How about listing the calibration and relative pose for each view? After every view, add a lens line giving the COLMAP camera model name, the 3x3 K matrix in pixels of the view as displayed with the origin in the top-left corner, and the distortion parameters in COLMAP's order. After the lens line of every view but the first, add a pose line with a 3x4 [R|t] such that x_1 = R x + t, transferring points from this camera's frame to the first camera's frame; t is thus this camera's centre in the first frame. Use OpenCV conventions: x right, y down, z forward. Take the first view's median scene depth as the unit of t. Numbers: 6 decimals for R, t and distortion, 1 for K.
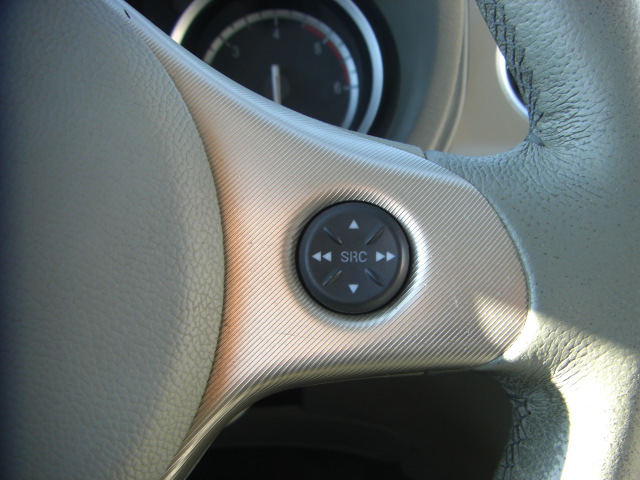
lens RADIAL K [[693.8, 0, 320.0], [0, 693.8, 240.0], [0, 0, 1]] dist [-0.187213, 0.013693]
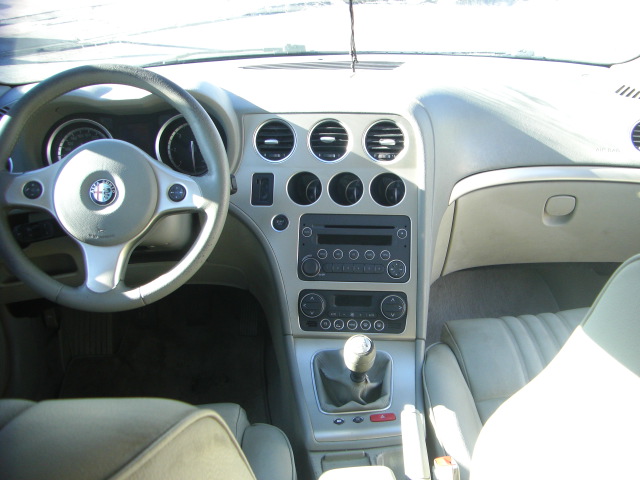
lens RADIAL K [[693.8, 0, 320.0], [0, 693.8, 240.0], [0, 0, 1]] dist [-0.187213, 0.013693]
pose [[0.999570, -0.000449, -0.029335, 1.596084], [0.000705, 0.999962, 0.008725, 0.428152], [0.029330, -0.008742, 0.999532, -5.490566]]
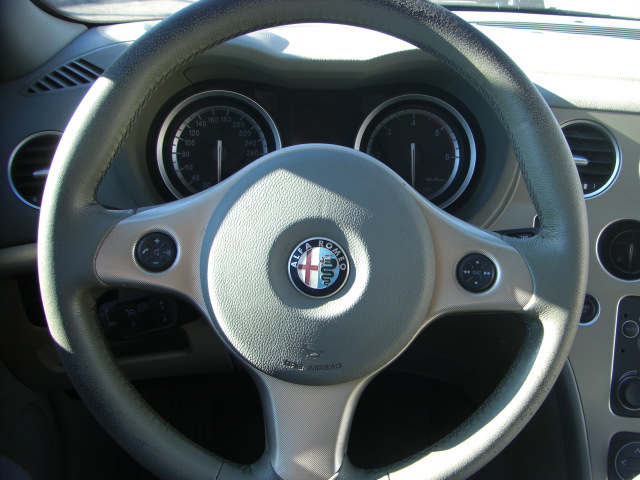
lens RADIAL K [[693.8, 0, 320.0], [0, 693.8, 240.0], [0, 0, 1]] dist [-0.187213, 0.013693]
pose [[0.995407, 0.064386, -0.070846, -0.430223], [-0.060887, 0.996867, 0.050487, -0.228507], [0.073875, -0.045942, 0.996209, -2.040576]]
